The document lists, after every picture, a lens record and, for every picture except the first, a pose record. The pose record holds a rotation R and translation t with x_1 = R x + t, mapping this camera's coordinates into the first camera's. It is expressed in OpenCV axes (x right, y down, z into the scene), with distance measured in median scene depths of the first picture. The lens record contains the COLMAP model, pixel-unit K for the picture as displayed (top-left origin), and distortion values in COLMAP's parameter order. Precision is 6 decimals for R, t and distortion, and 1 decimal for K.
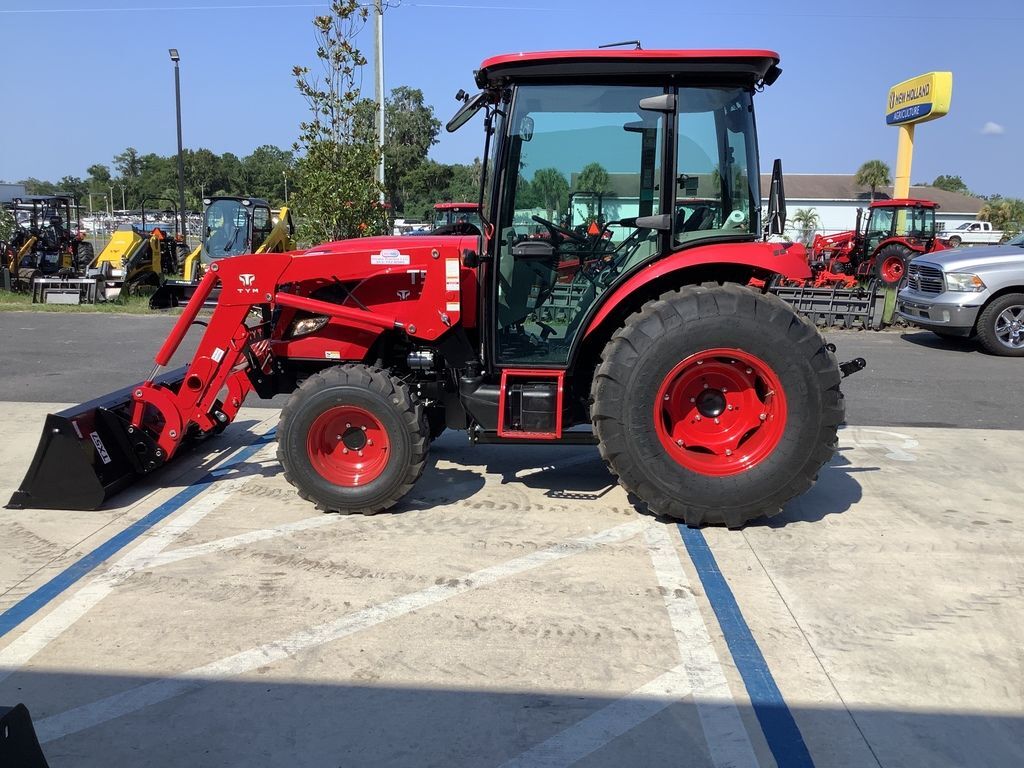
lens RADIAL K [[929.4, 0, 516.4], [0, 929.4, 378.1], [0, 0, 1]] dist [0.060310, -0.070775]
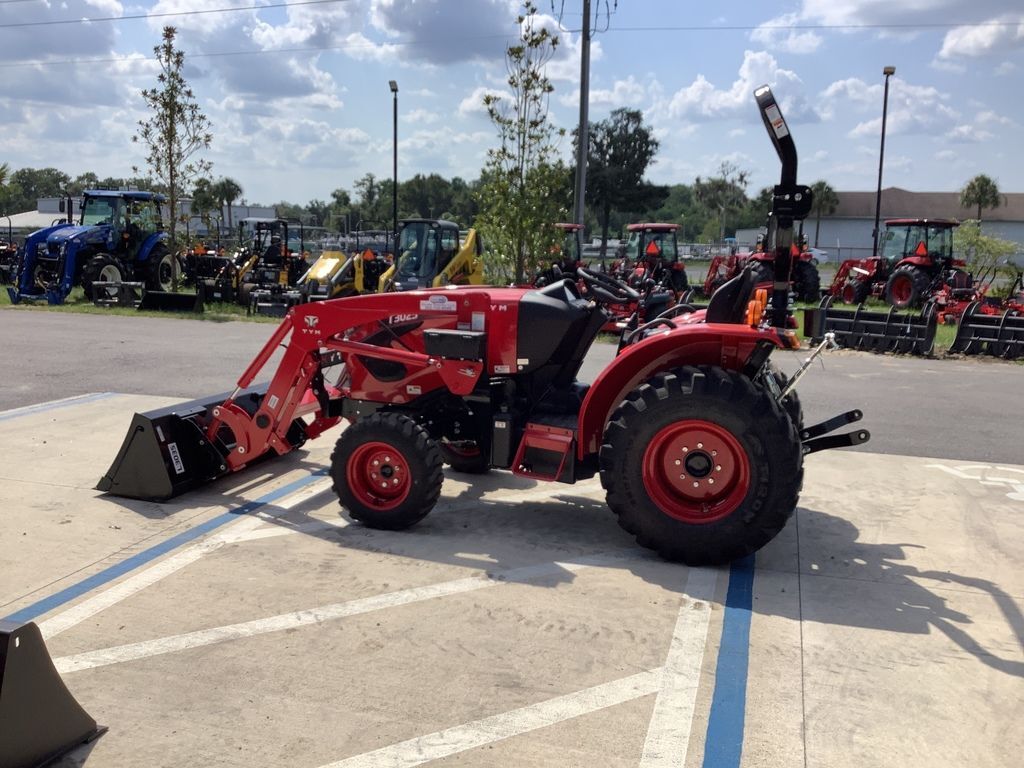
lens RADIAL K [[929.4, 0, 510.5], [0, 929.4, 389.7], [0, 0, 1]] dist [0.060310, -0.070775]
pose [[0.972806, 0.039648, -0.228204, 0.197766], [-0.041726, 0.999120, -0.004286, 0.004190], [0.227833, 0.013692, 0.973604, -0.059107]]
